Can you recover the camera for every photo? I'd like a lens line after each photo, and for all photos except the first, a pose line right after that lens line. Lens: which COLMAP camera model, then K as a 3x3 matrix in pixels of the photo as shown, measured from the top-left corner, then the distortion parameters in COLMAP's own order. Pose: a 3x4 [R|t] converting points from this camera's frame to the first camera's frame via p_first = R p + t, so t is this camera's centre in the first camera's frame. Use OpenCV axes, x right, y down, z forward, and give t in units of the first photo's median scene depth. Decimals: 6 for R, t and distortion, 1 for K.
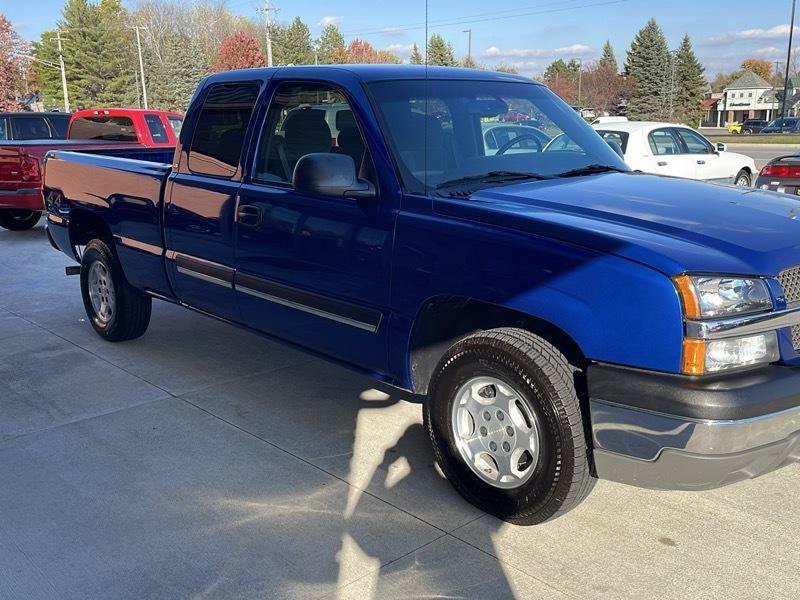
lens RADIAL K [[791.4, 0, 411.9], [0, 791.4, 300.7], [0, 0, 1]] dist [0.009745, 0.007829]
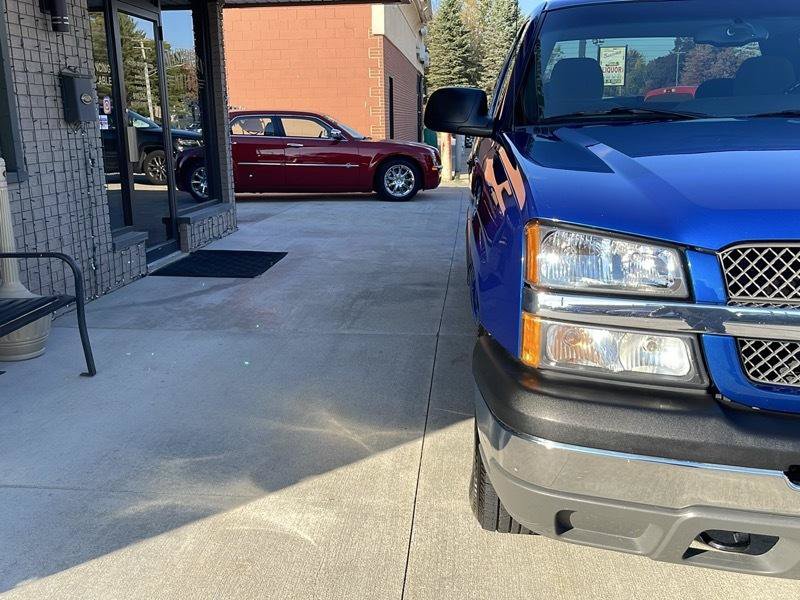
lens RADIAL K [[791.4, 0, 411.9], [0, 791.4, 300.7], [0, 0, 1]] dist [0.009745, 0.007829]
pose [[0.663829, 0.169429, -0.728440, 0.640931], [-0.164921, 0.983187, 0.078389, -0.003756], [0.729474, 0.068098, 0.680610, 0.354347]]
